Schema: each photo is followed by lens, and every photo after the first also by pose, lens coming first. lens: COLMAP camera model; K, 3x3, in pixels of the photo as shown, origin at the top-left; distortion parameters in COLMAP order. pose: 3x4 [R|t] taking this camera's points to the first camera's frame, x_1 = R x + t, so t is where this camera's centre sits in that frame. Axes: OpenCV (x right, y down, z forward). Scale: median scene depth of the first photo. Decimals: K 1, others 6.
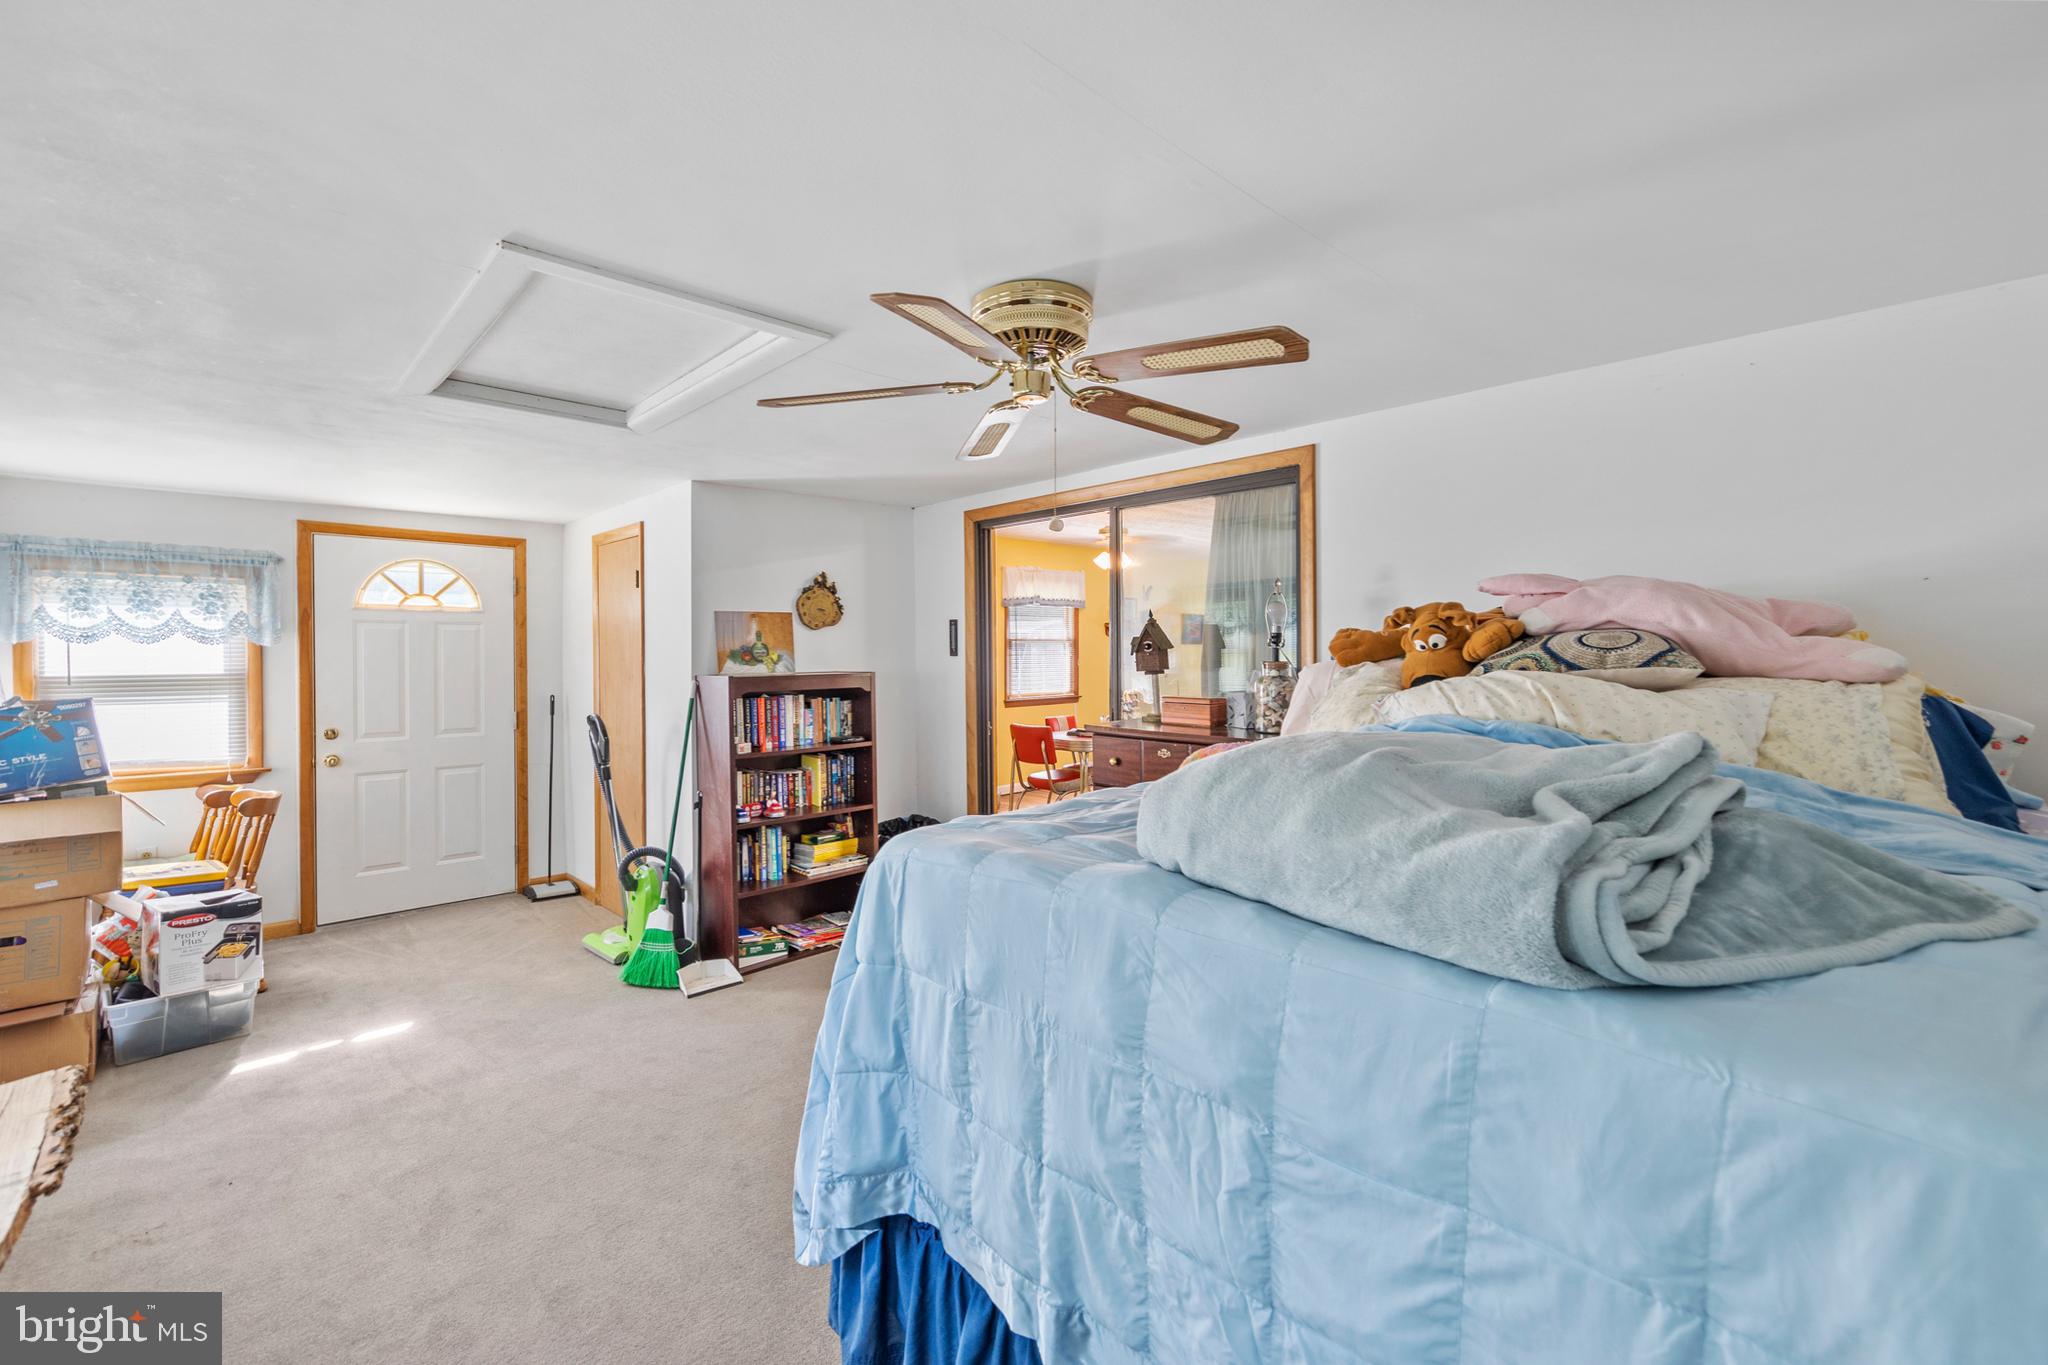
lens RADIAL K [[869.9, 0, 1066.2], [0, 869.9, 659.7], [0, 0, 1]] dist [0.005236, 0.000123]
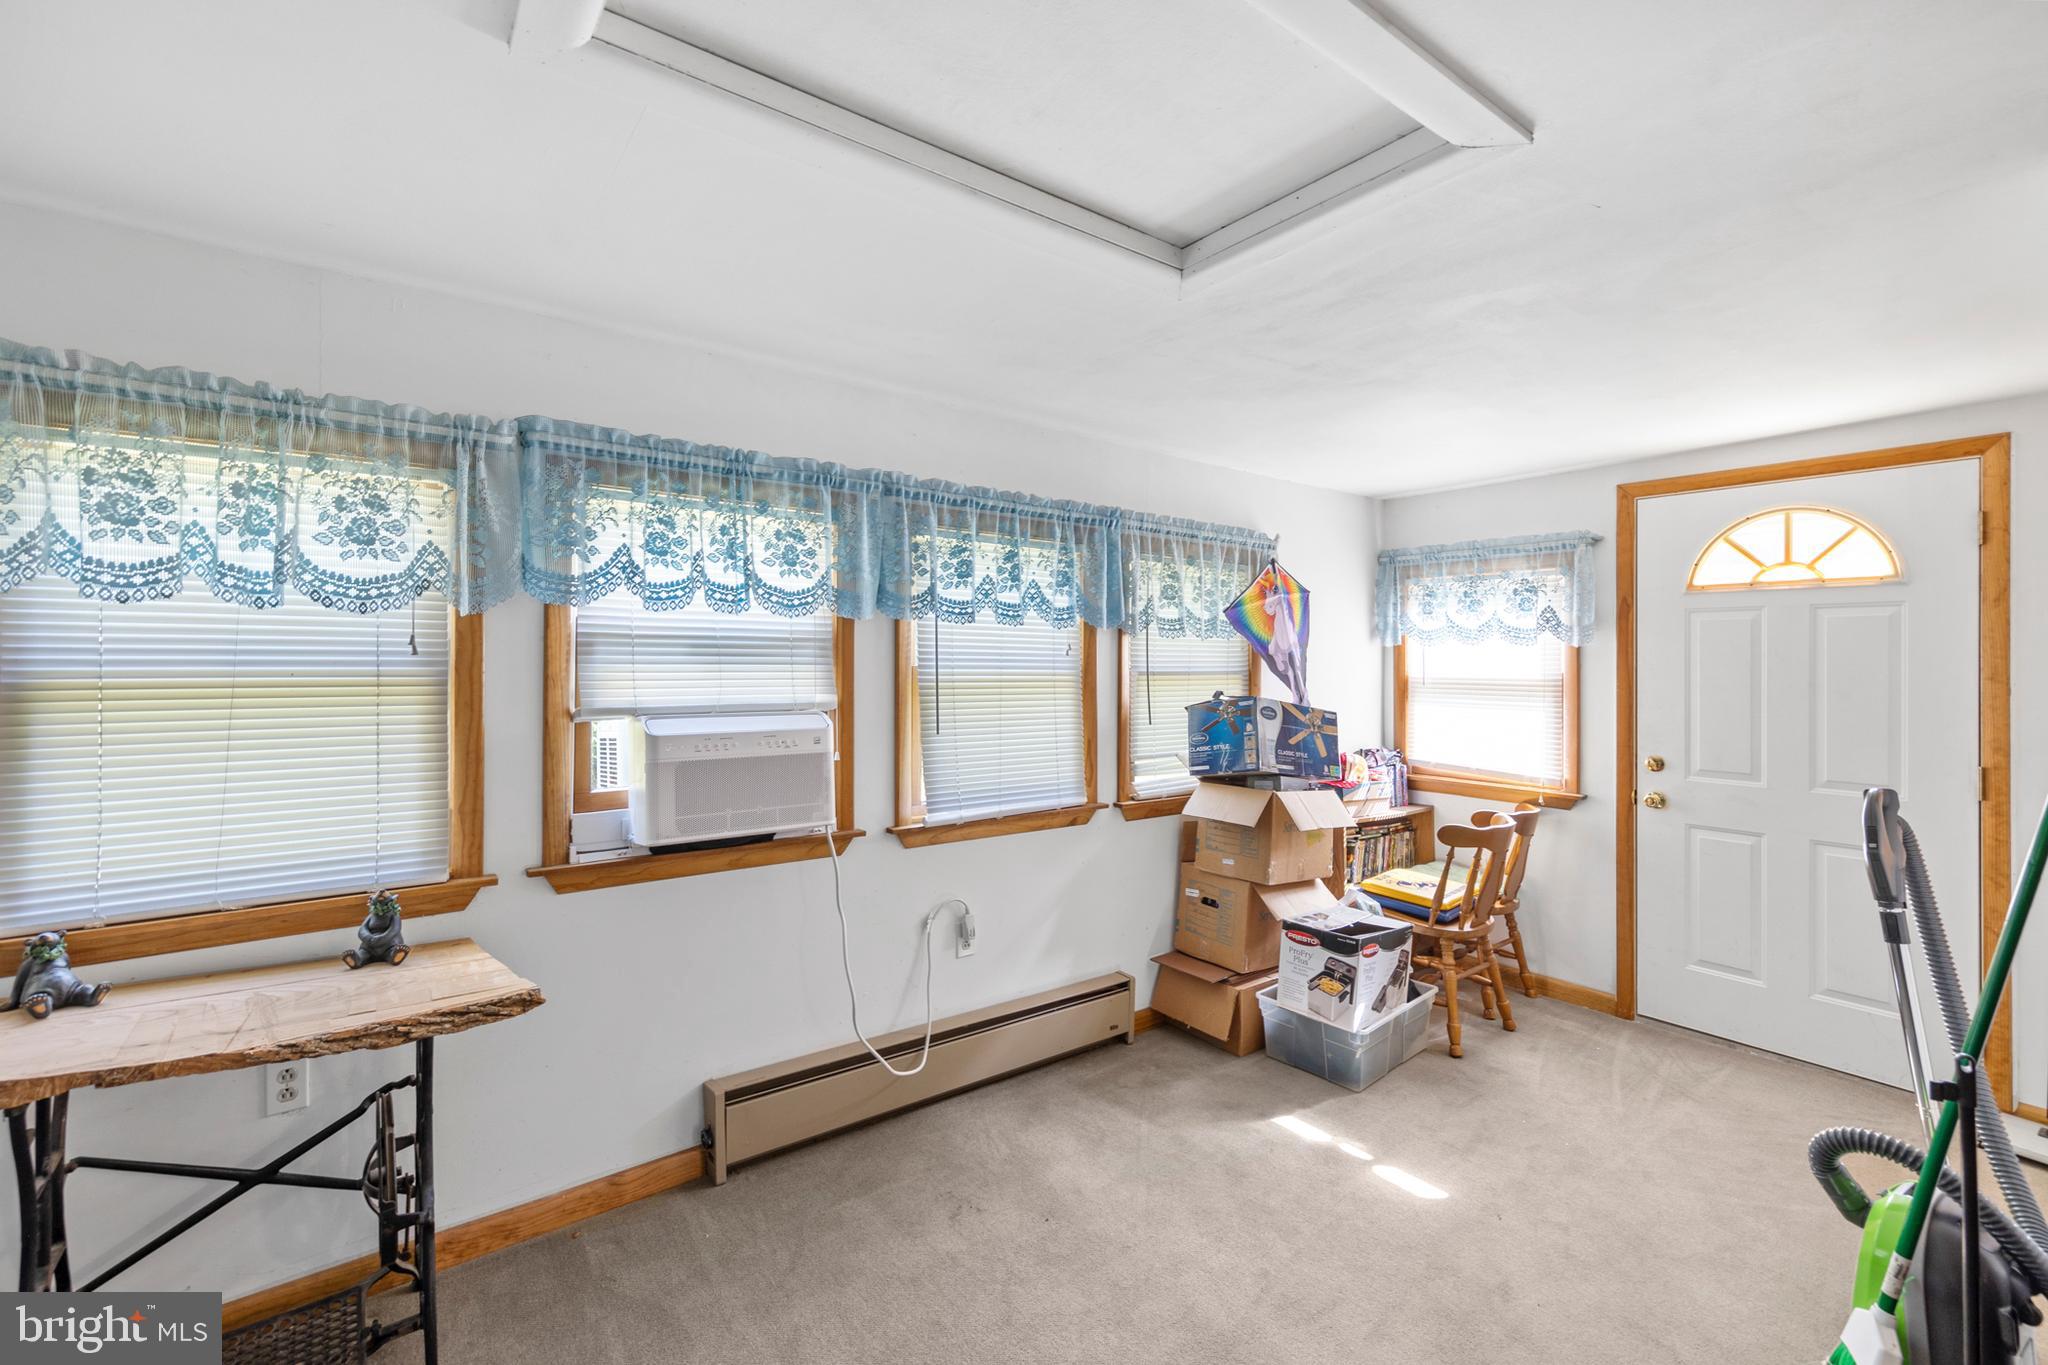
lens RADIAL K [[882.8, 0, 1038.9], [0, 882.8, 651.8], [0, 0, 1]] dist [0.011078, -0.000059]
pose [[-0.166952, -0.006146, -0.985946, -0.008156], [-0.009273, 0.999946, -0.004663, -0.002045], [0.985921, 0.008364, -0.167000, 0.640836]]
